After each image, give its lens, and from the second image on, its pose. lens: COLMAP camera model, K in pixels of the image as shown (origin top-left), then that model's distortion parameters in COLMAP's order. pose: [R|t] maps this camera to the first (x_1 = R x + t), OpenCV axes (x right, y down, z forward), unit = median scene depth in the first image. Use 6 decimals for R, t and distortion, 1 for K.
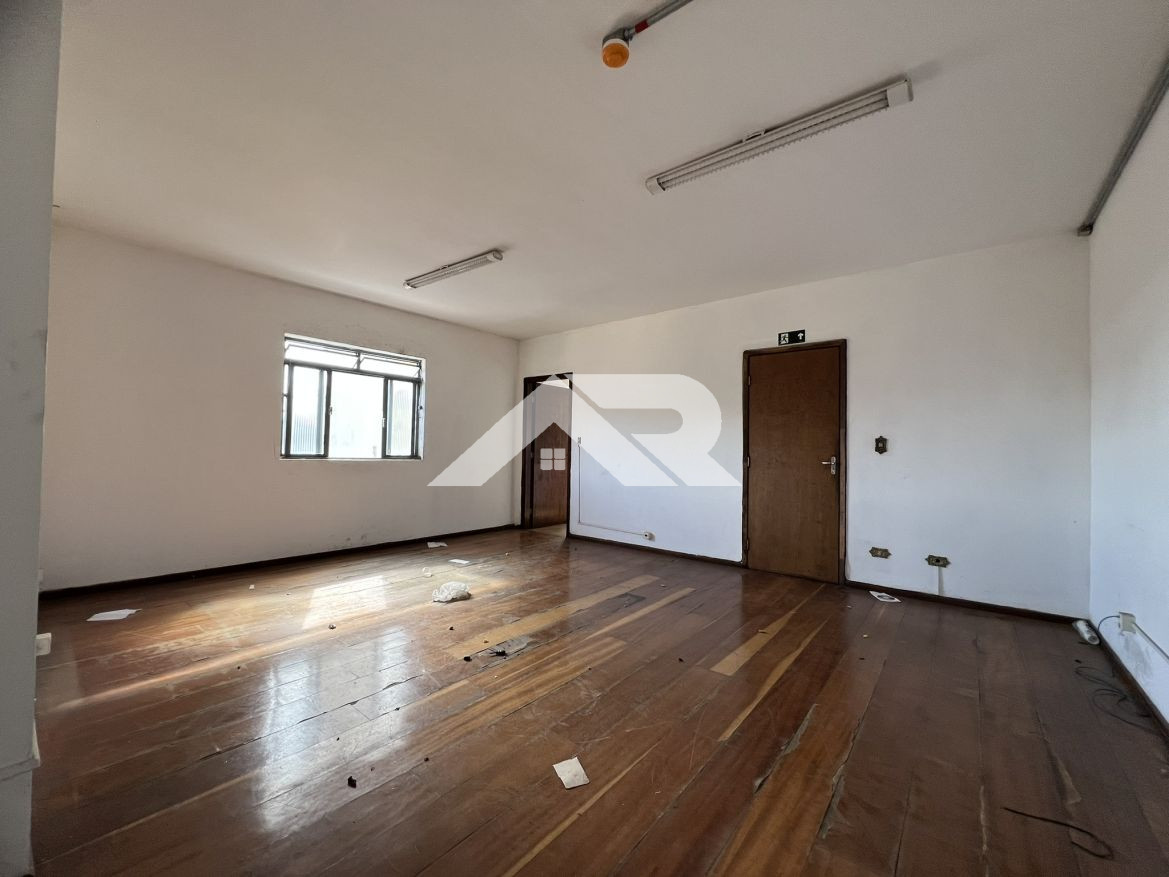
lens RADIAL K [[464.1, 0, 582.7], [0, 464.1, 435.5], [0, 0, 1]] dist [-0.003354, -0.000193]
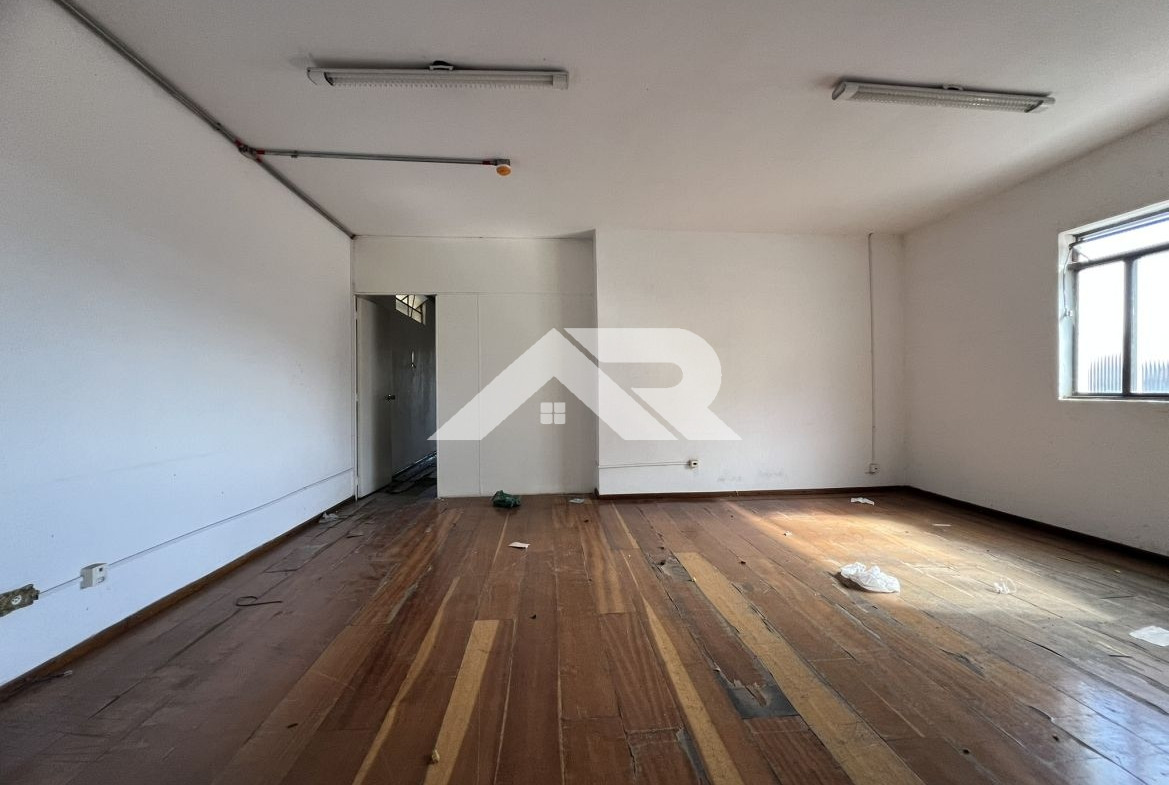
lens RADIAL K [[451.9, 0, 583.6], [0, 451.9, 397.5], [0, 0, 1]] dist [0.000117, 0.000021]
pose [[-0.710027, 0.001987, -0.704172, 0.530273], [0.016824, 0.999758, -0.014142, 0.056386], [0.703974, -0.021888, -0.709889, 1.193075]]
